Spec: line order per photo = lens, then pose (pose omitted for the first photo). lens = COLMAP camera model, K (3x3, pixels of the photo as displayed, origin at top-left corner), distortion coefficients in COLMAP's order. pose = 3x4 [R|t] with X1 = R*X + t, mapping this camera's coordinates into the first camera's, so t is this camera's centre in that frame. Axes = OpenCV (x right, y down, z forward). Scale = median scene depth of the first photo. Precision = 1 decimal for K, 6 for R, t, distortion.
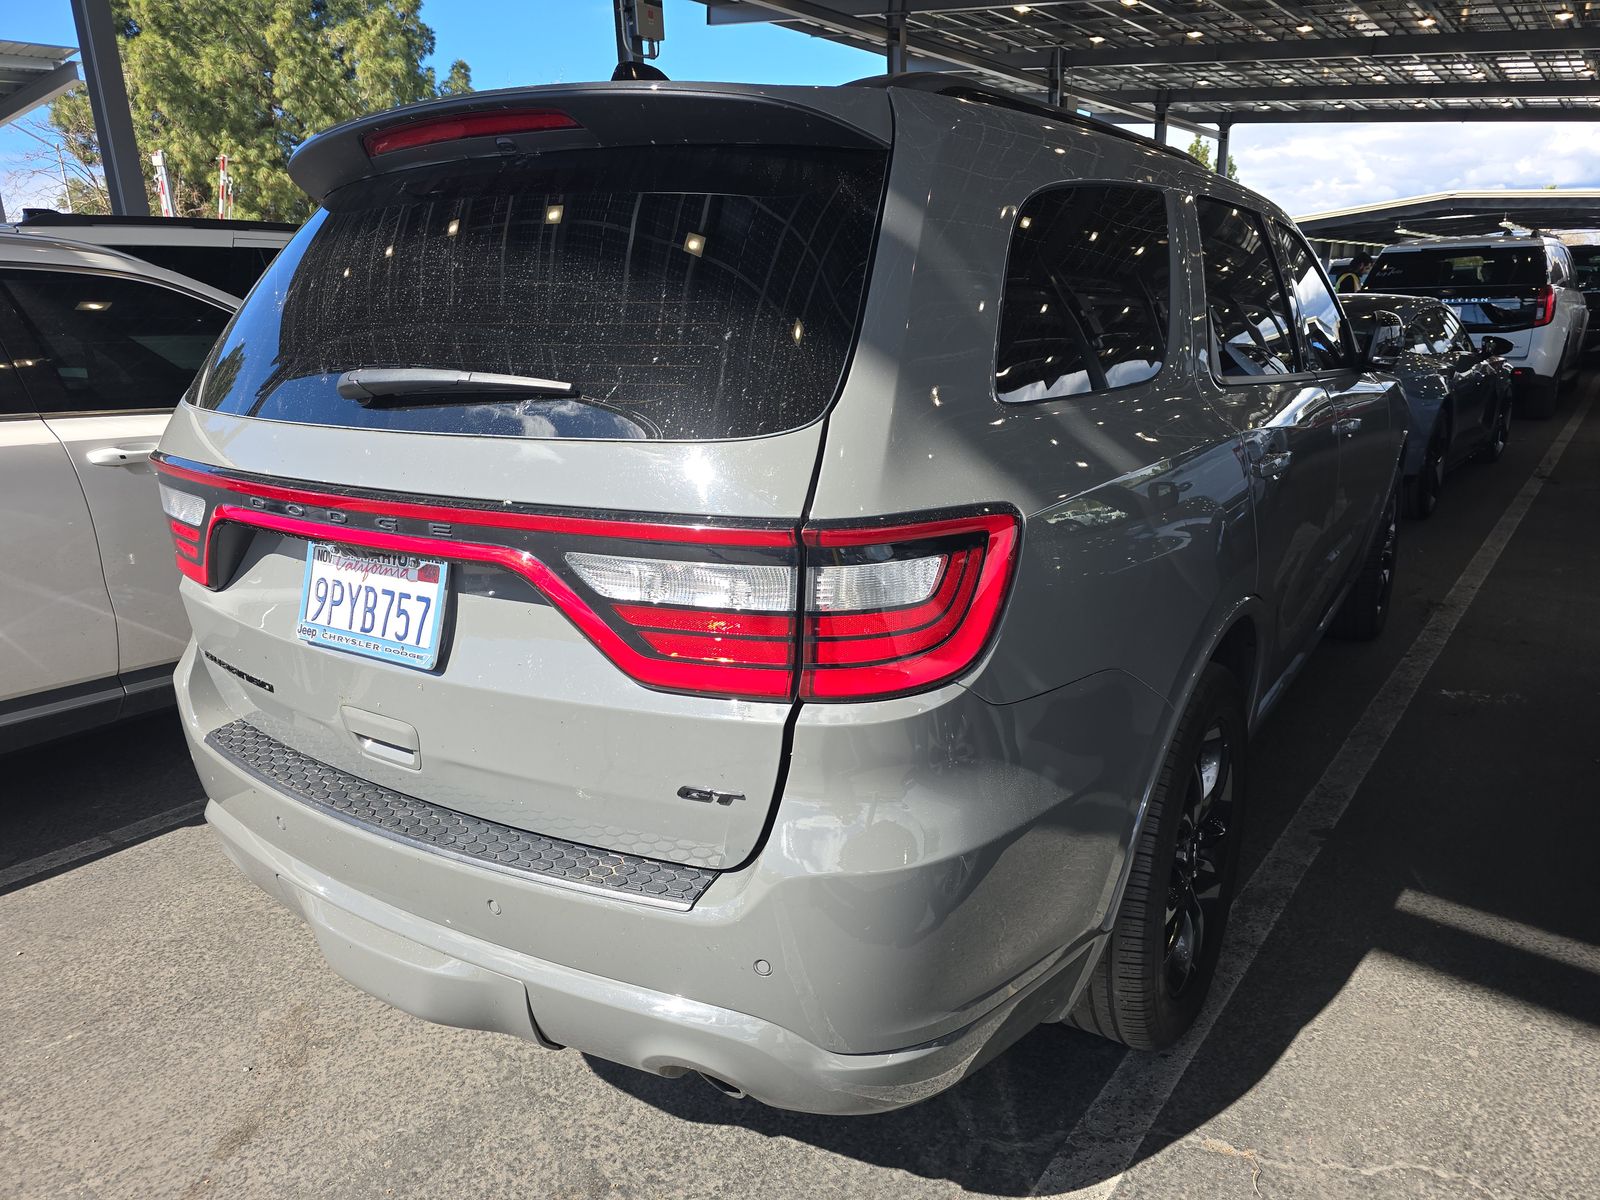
lens RADIAL K [[1060.2, 0, 800.0], [0, 1060.2, 600.0], [0, 0, 1]] dist [0.045932, -0.040468]
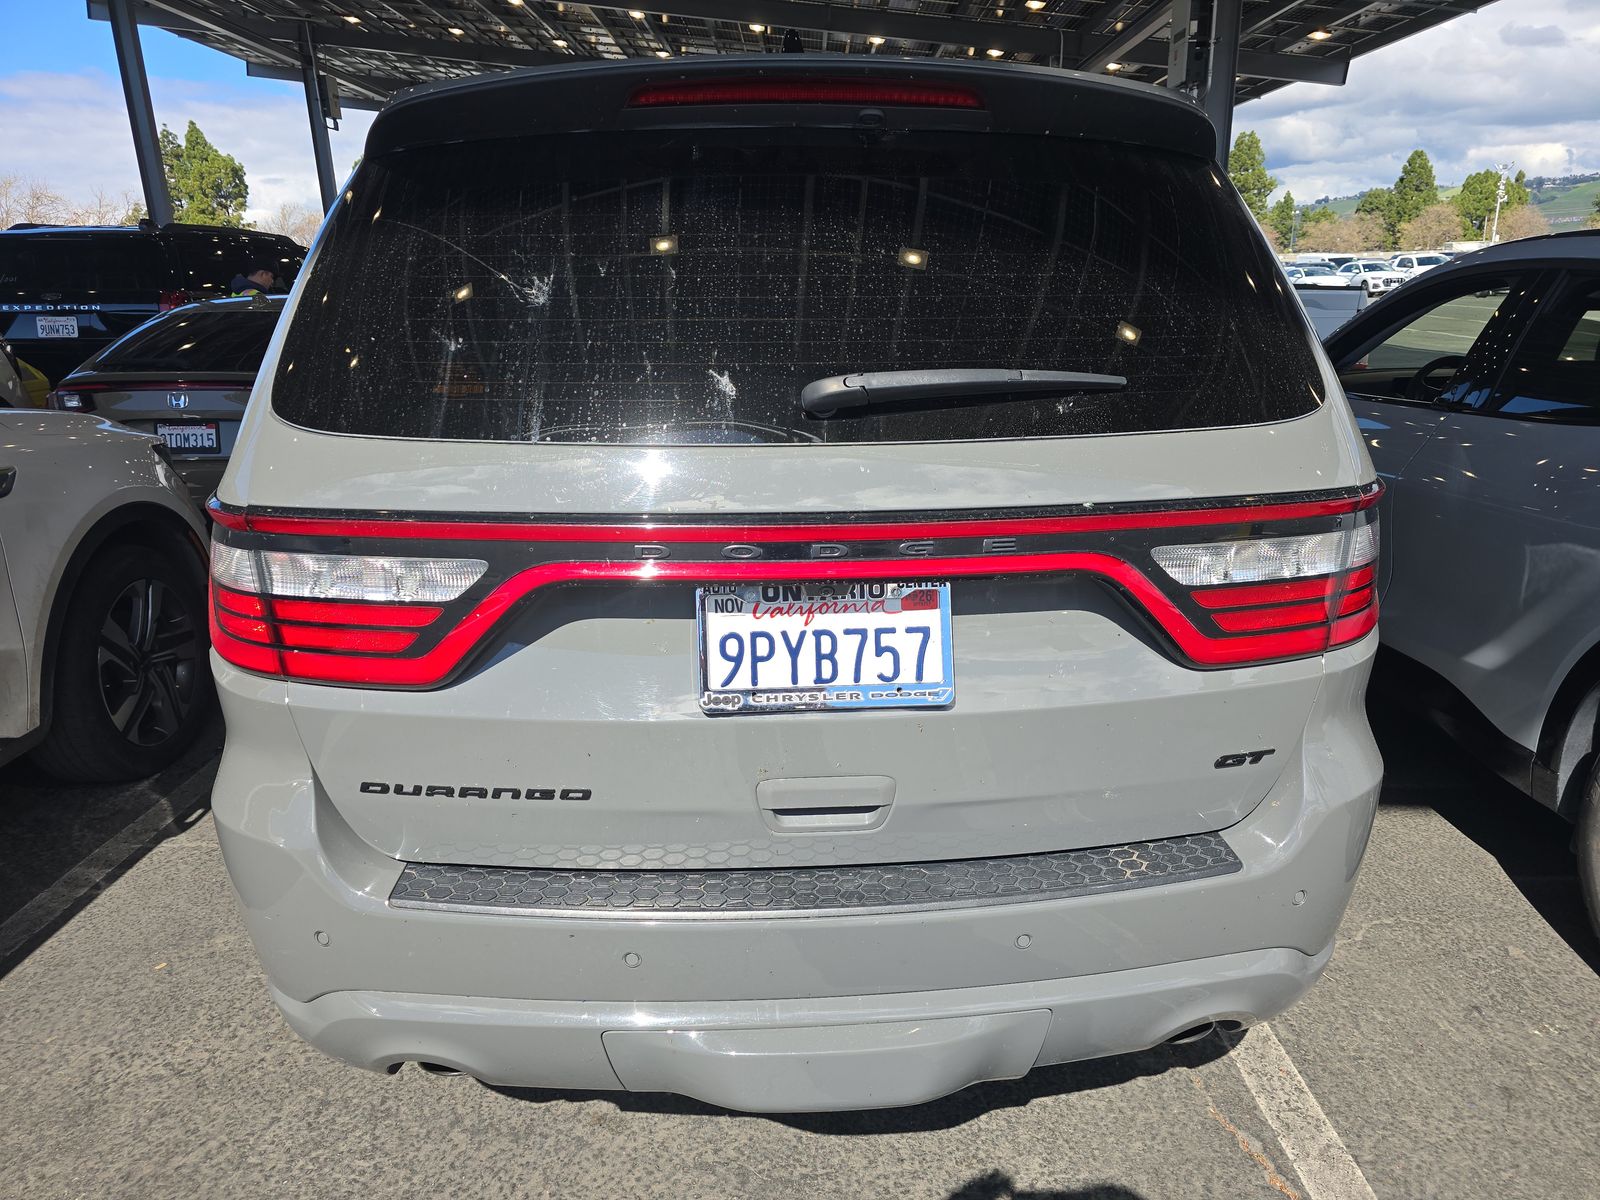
lens RADIAL K [[1060.2, 0, 800.0], [0, 1060.2, 600.0], [0, 0, 1]] dist [0.045932, -0.040468]
pose [[0.804226, -0.151231, 0.574760, -0.879608], [0.148274, 0.987558, 0.052376, -0.080722], [-0.575530, 0.043100, 0.816644, 0.316238]]
